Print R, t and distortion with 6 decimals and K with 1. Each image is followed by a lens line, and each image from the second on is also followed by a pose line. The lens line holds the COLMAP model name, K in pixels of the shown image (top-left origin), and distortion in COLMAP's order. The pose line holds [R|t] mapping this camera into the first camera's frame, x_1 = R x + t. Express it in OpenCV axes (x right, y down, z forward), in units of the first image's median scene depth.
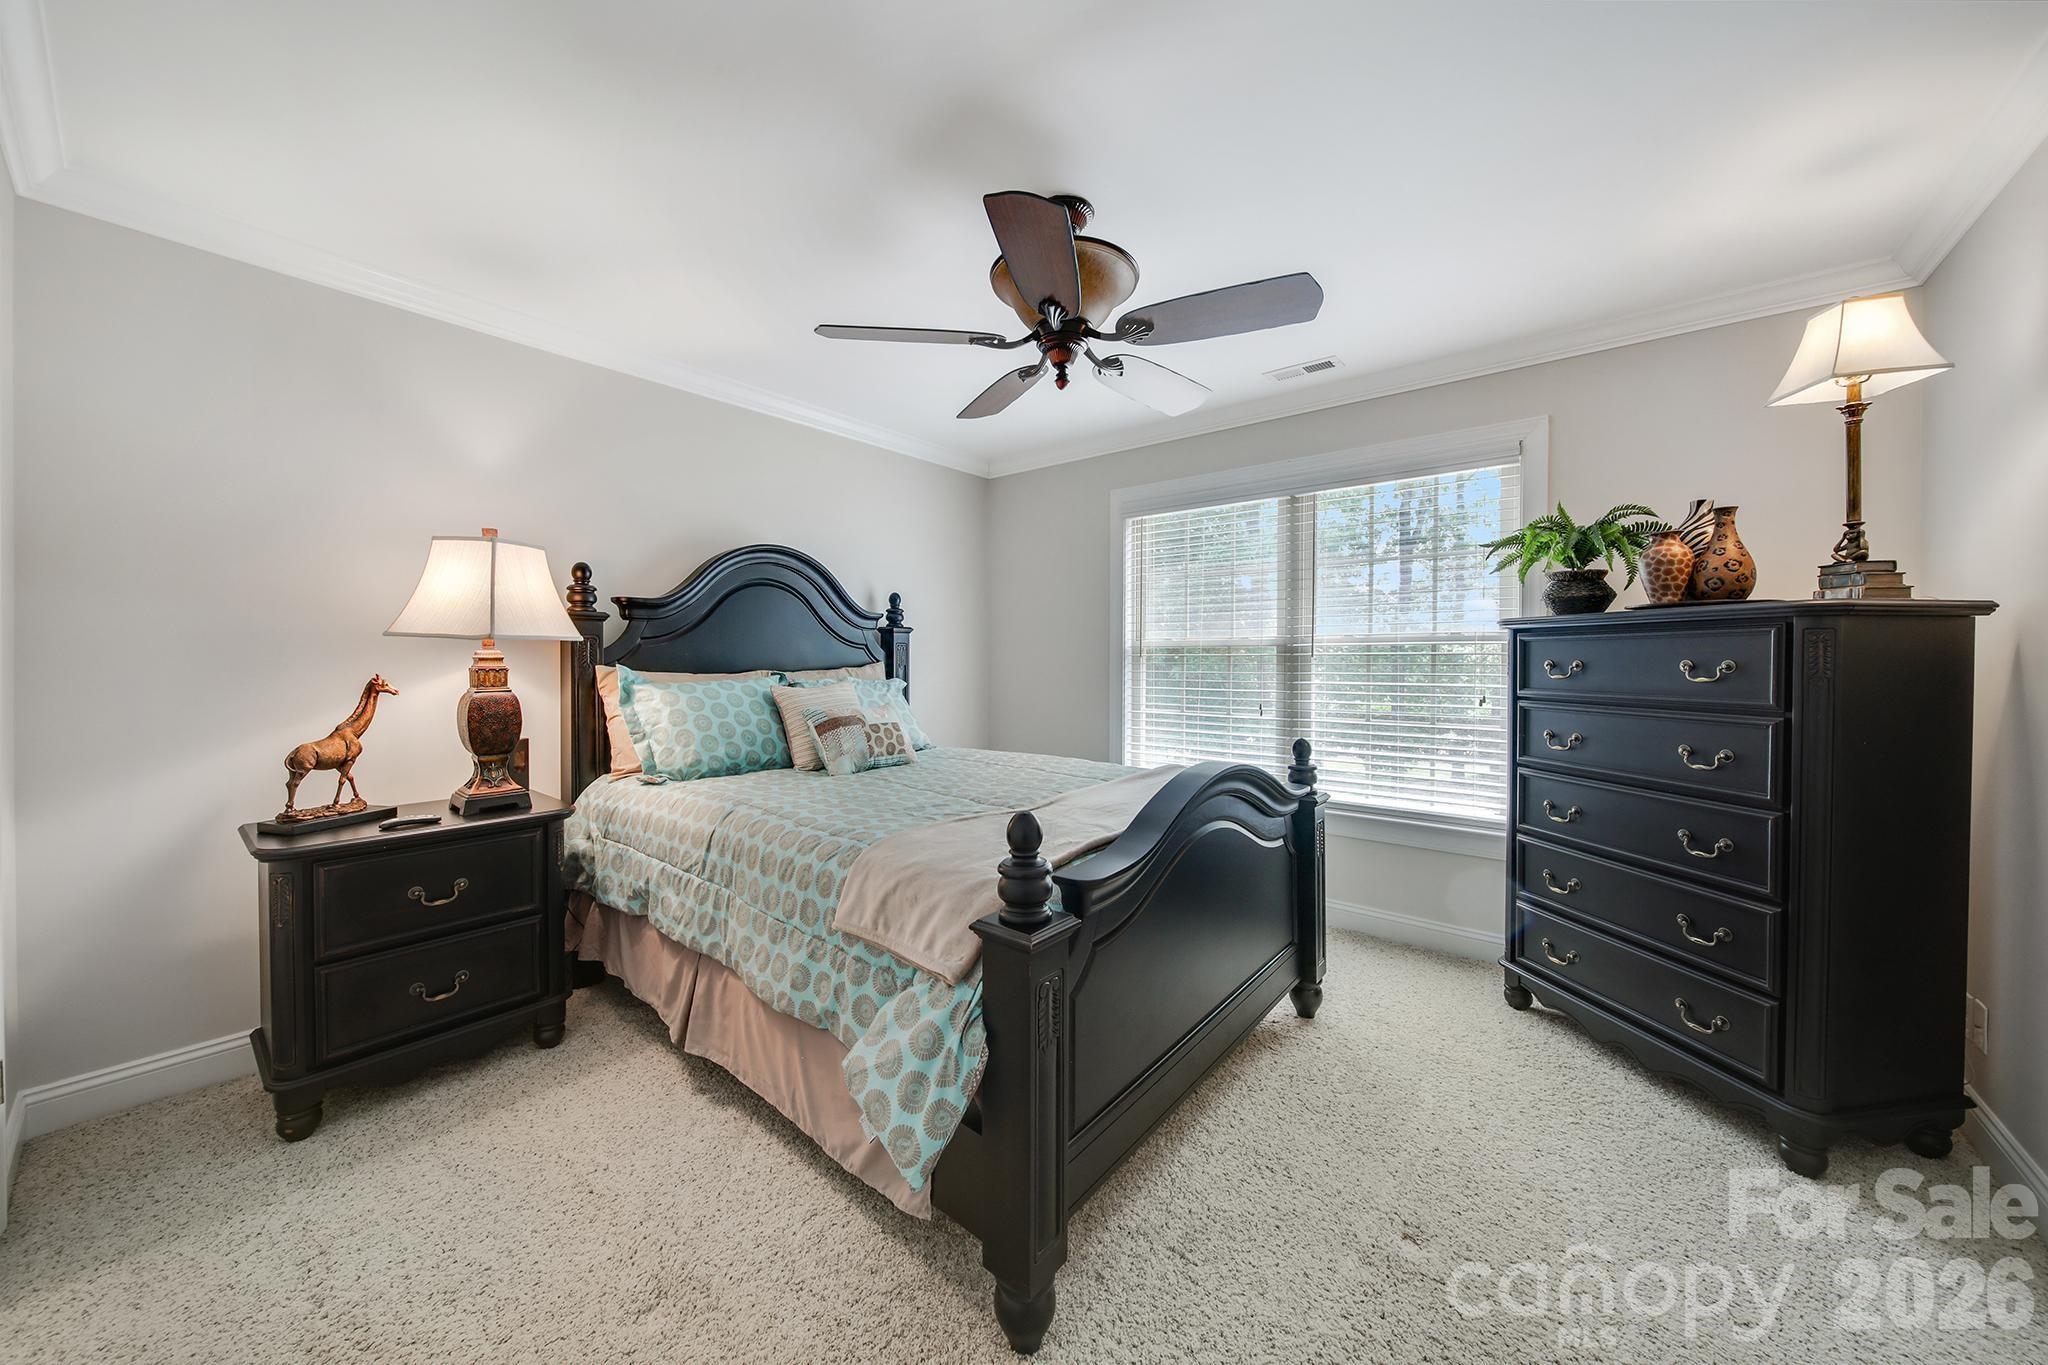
lens RADIAL K [[717.9, 0, 1028.3], [0, 717.9, 676.0], [0, 0, 1]] dist [-0.001261, -0.000079]
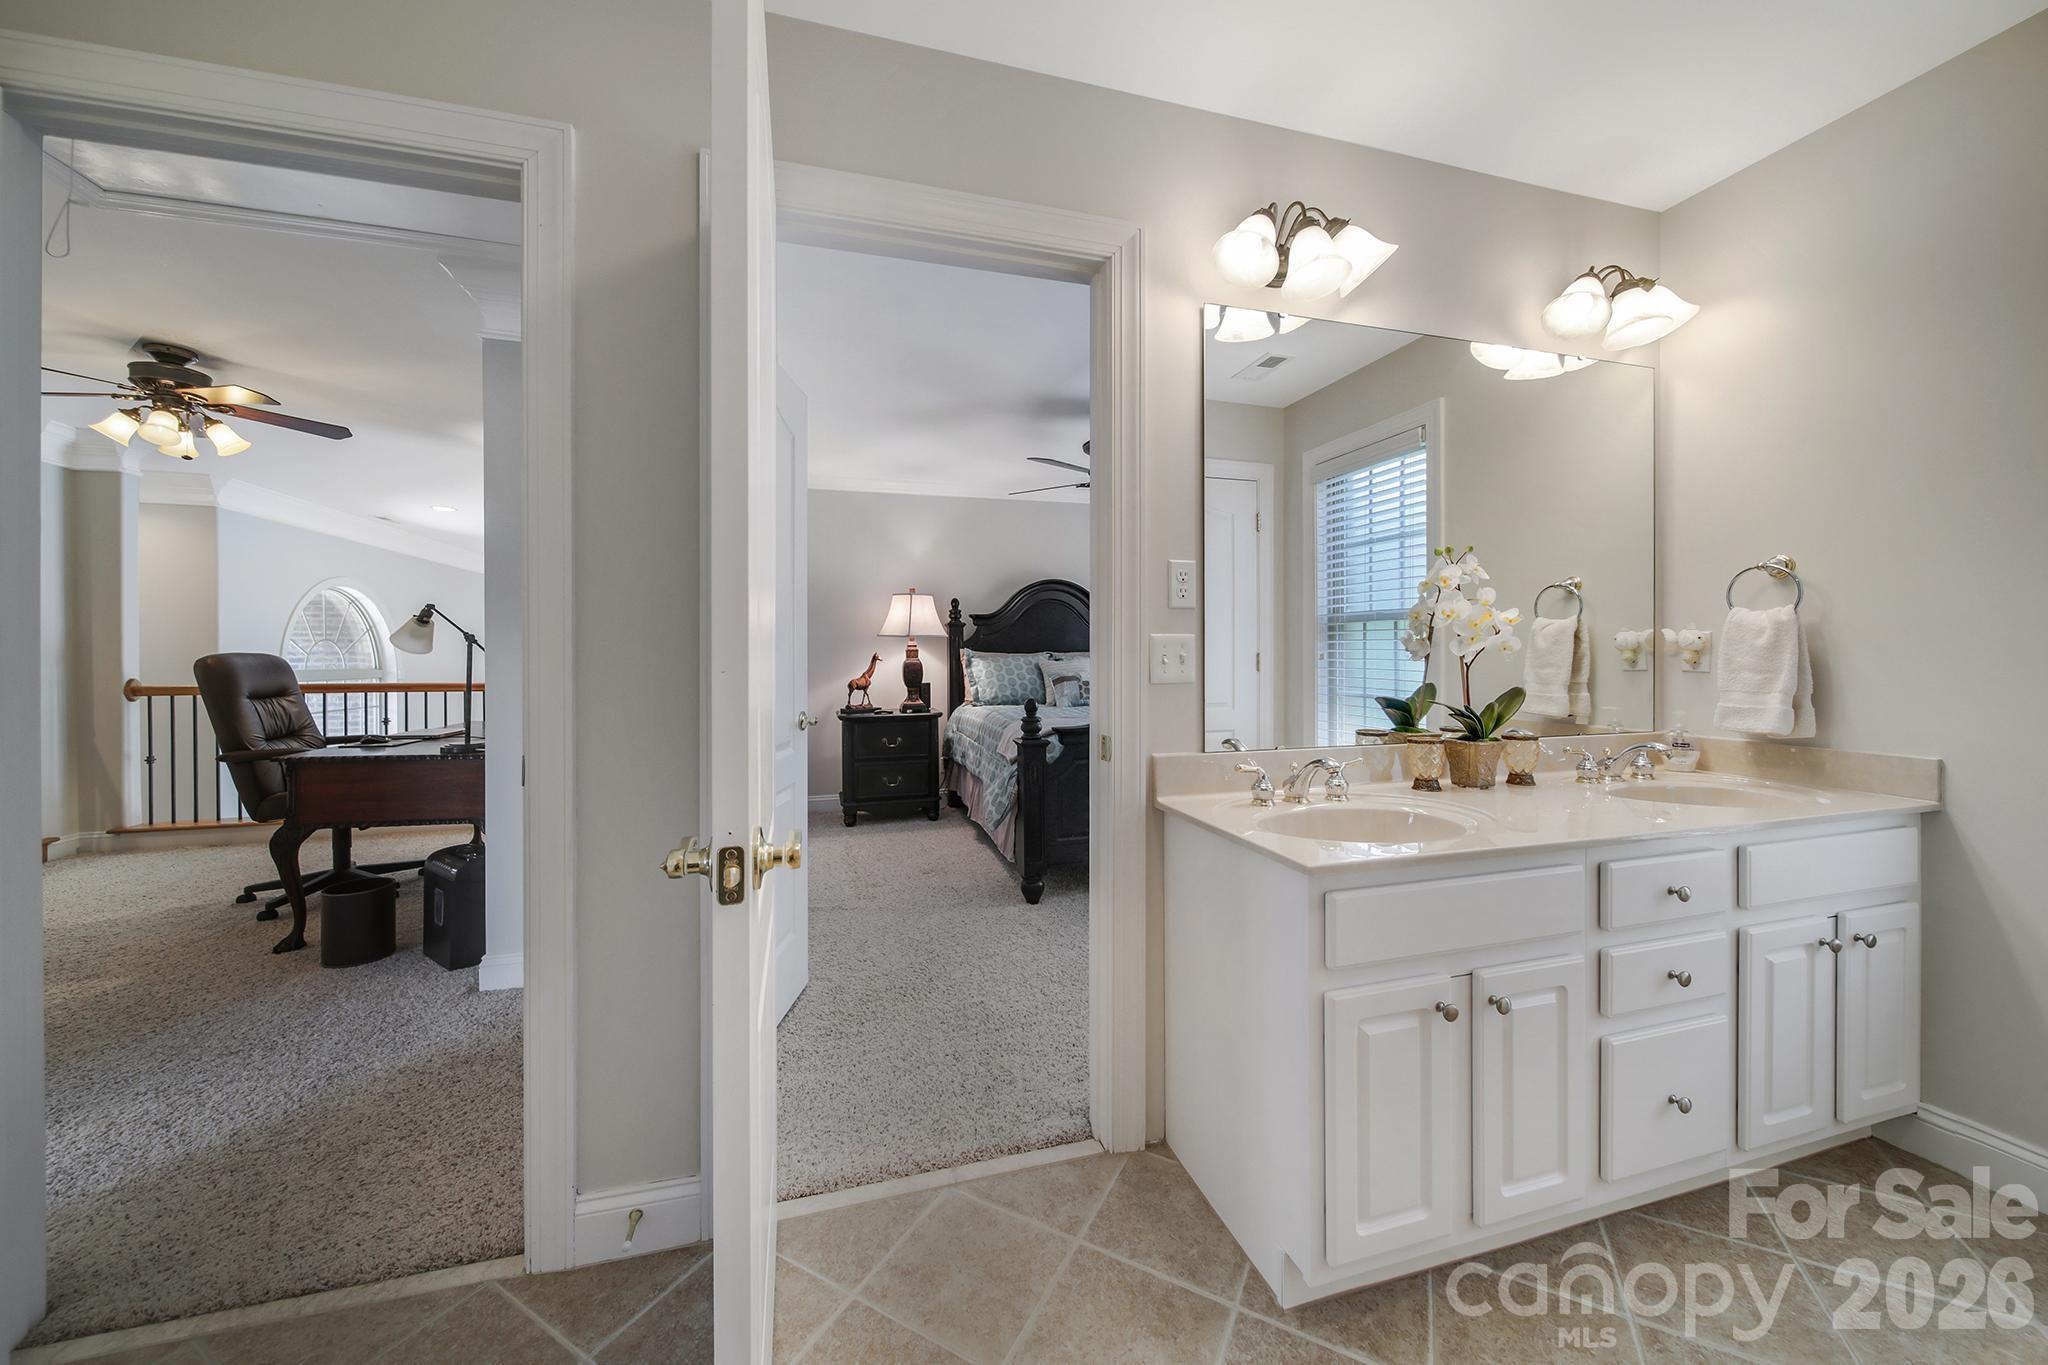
lens RADIAL K [[717.9, 0, 1015.4], [0, 717.9, 665.8], [0, 0, 1]] dist [-0.001261, -0.000079]
pose [[0.815859, 0.000802, -0.578250, 0.807078], [-0.002436, 0.999995, -0.002050, 0.042403], [0.578246, 0.003081, 0.815857, -0.648790]]
